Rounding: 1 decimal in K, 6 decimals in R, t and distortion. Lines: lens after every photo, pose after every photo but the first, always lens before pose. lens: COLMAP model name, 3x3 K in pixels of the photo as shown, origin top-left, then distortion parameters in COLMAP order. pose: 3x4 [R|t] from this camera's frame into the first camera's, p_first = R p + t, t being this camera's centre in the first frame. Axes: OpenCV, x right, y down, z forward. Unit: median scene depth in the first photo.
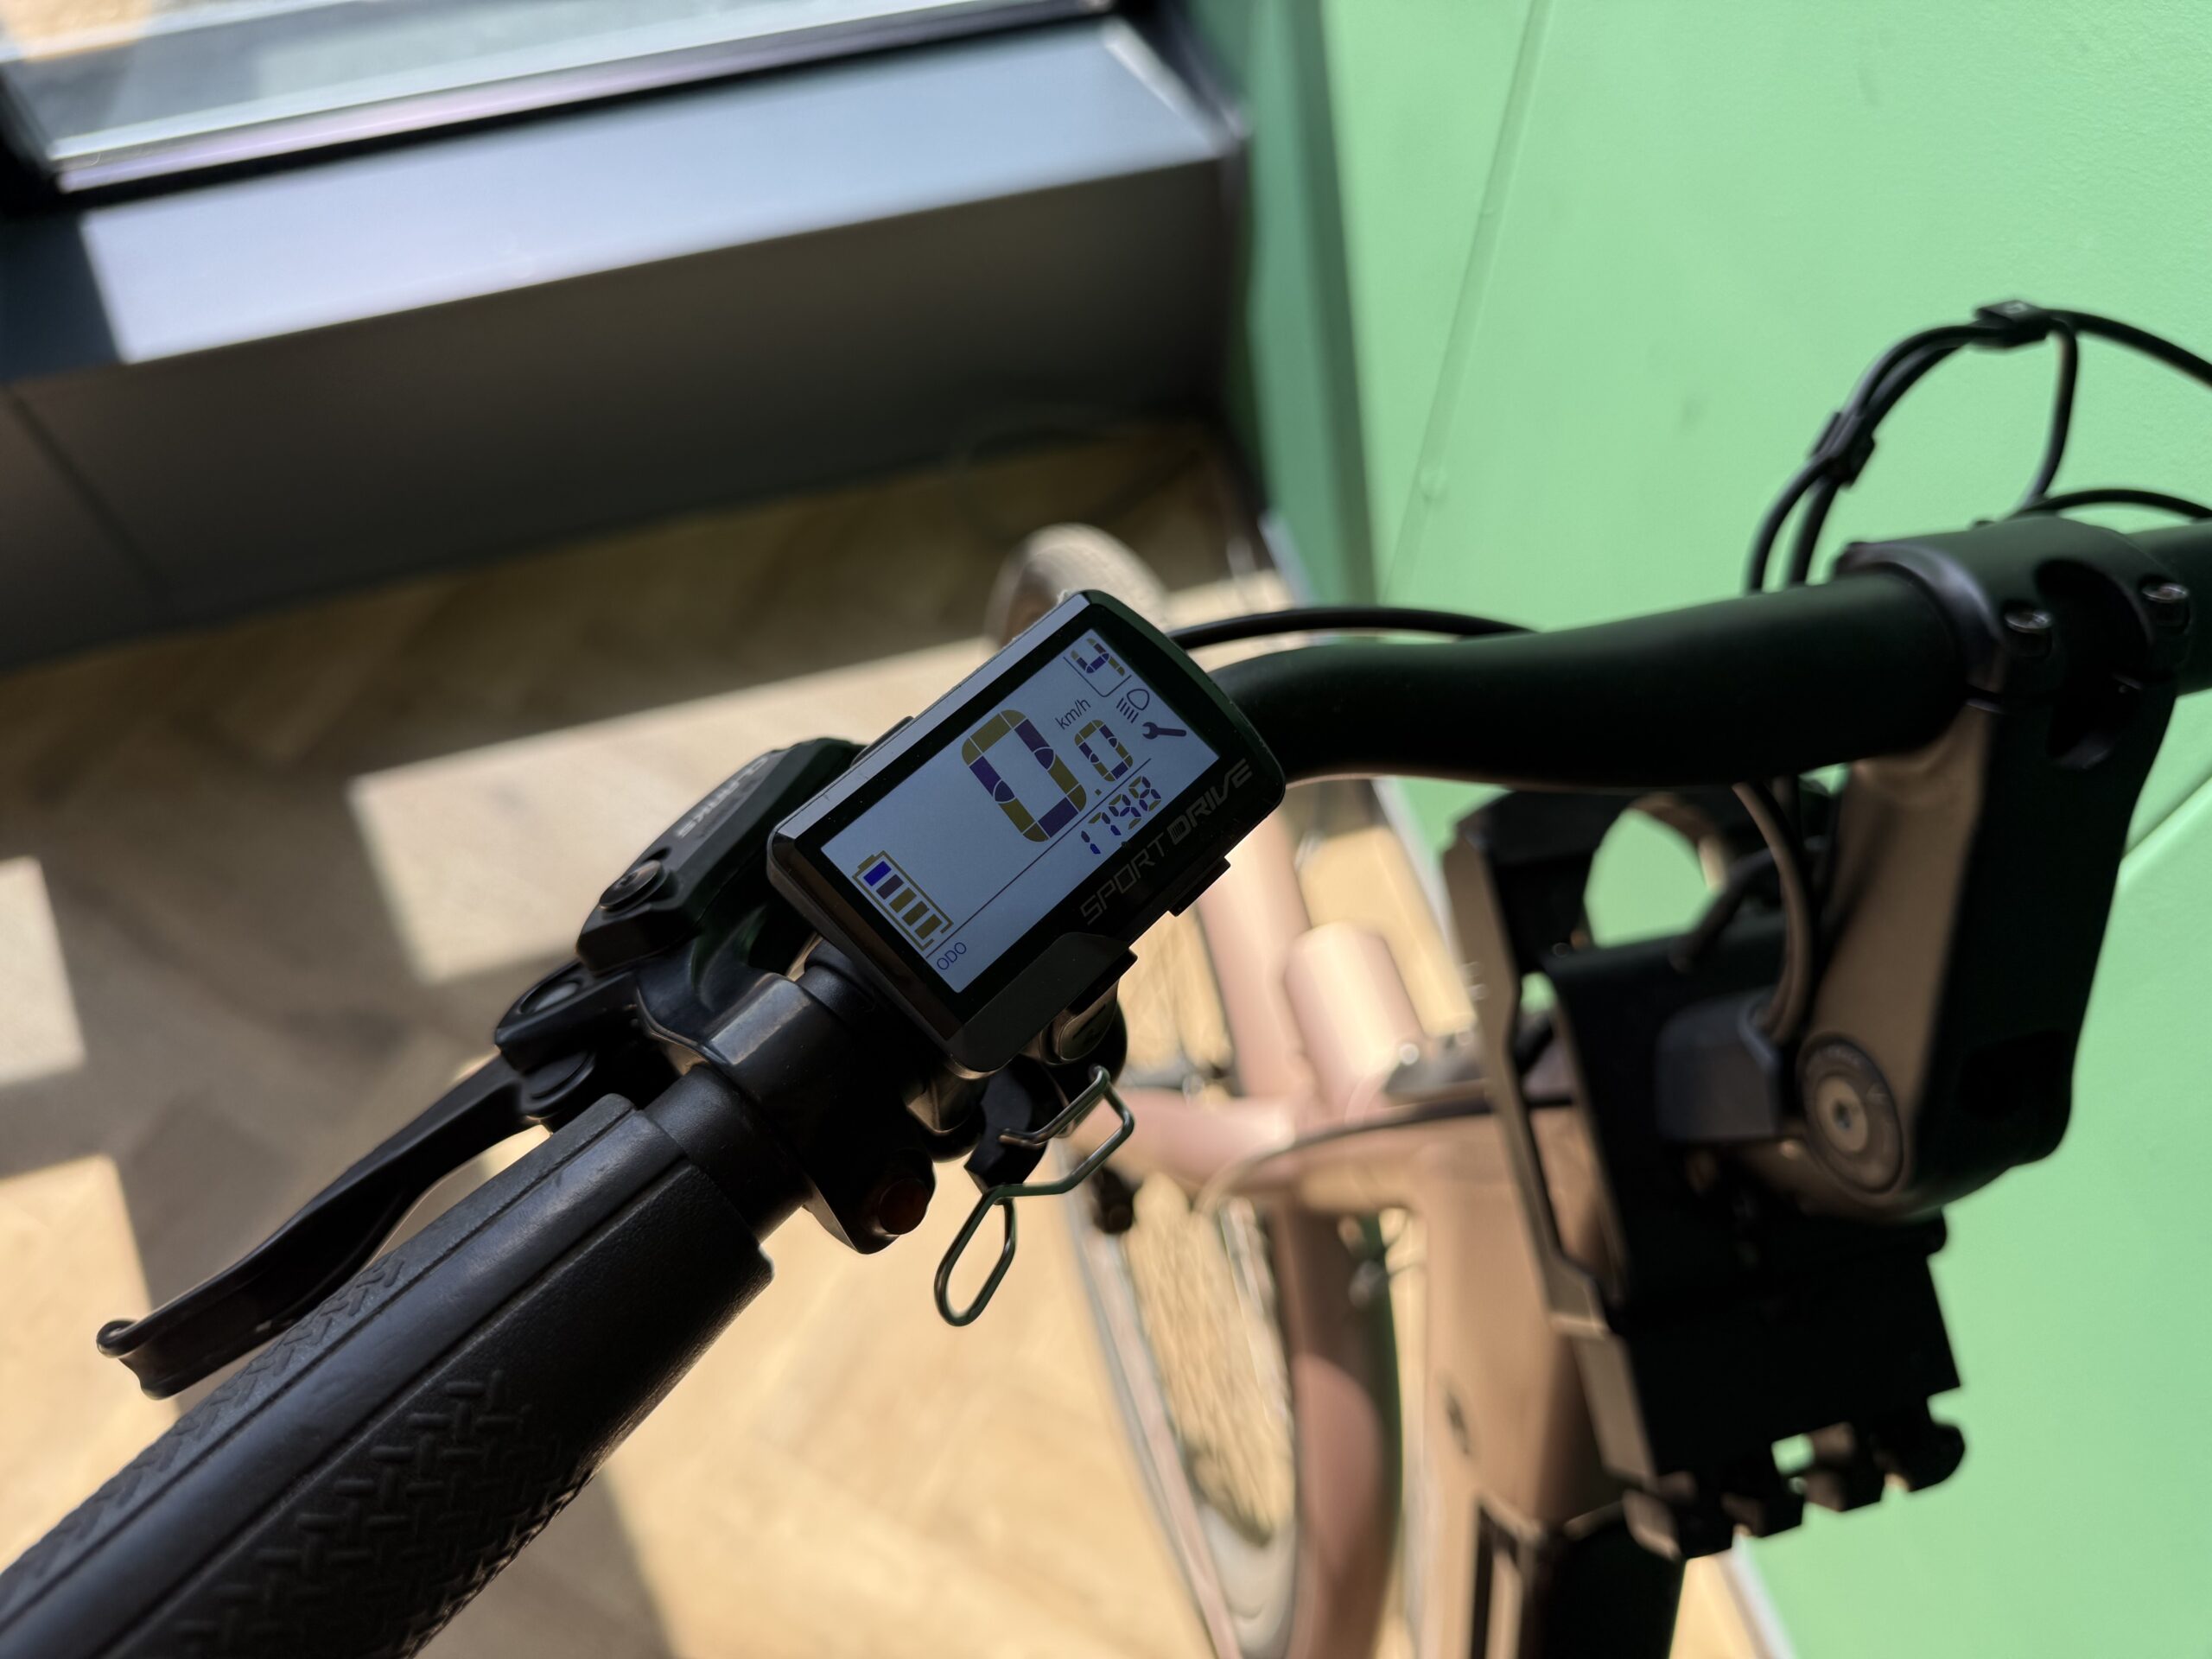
lens RADIAL K [[1604.6, 0, 1072.5], [0, 1604.6, 816.8], [0, 0, 1]] dist [-0.001898, -0.008800]
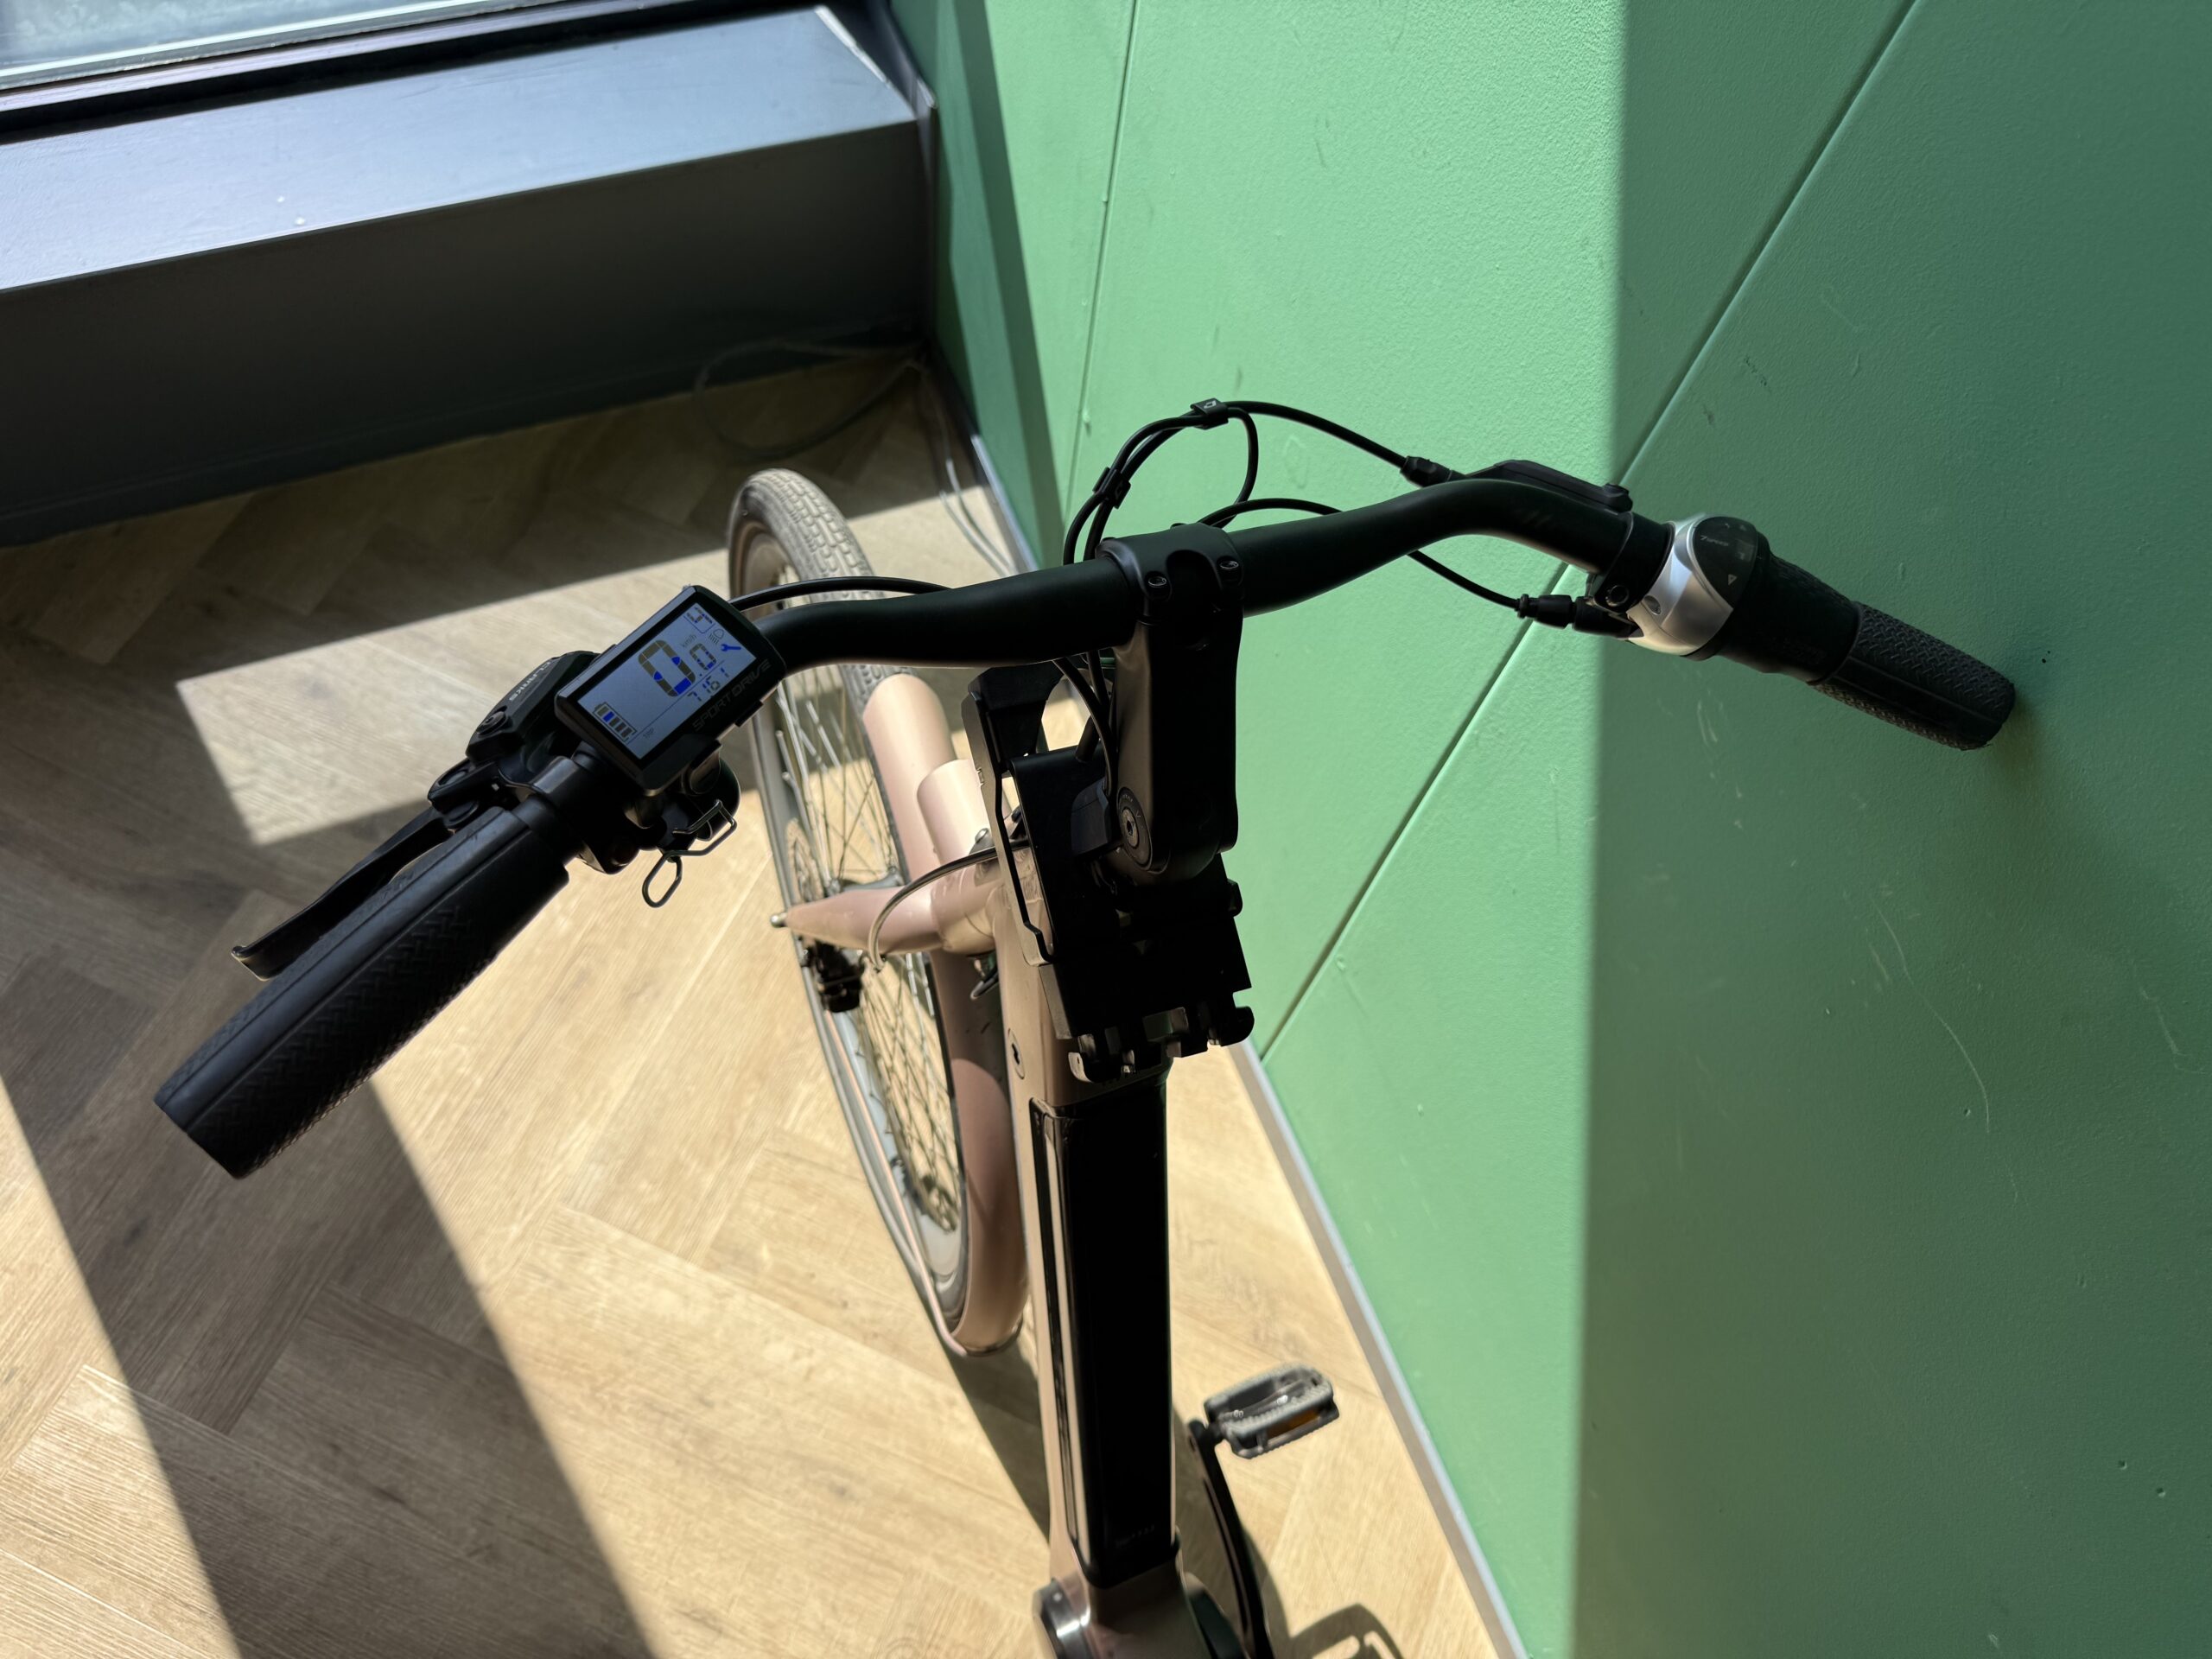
lens RADIAL K [[1604.6, 0, 1104.6], [0, 1604.6, 809.2], [0, 0, 1]] dist [-0.001898, -0.008800]
pose [[0.988826, -0.040518, 0.143465, 0.231095], [0.029792, 0.996652, 0.076145, 0.017760], [-0.146070, -0.071020, 0.986722, -1.273987]]
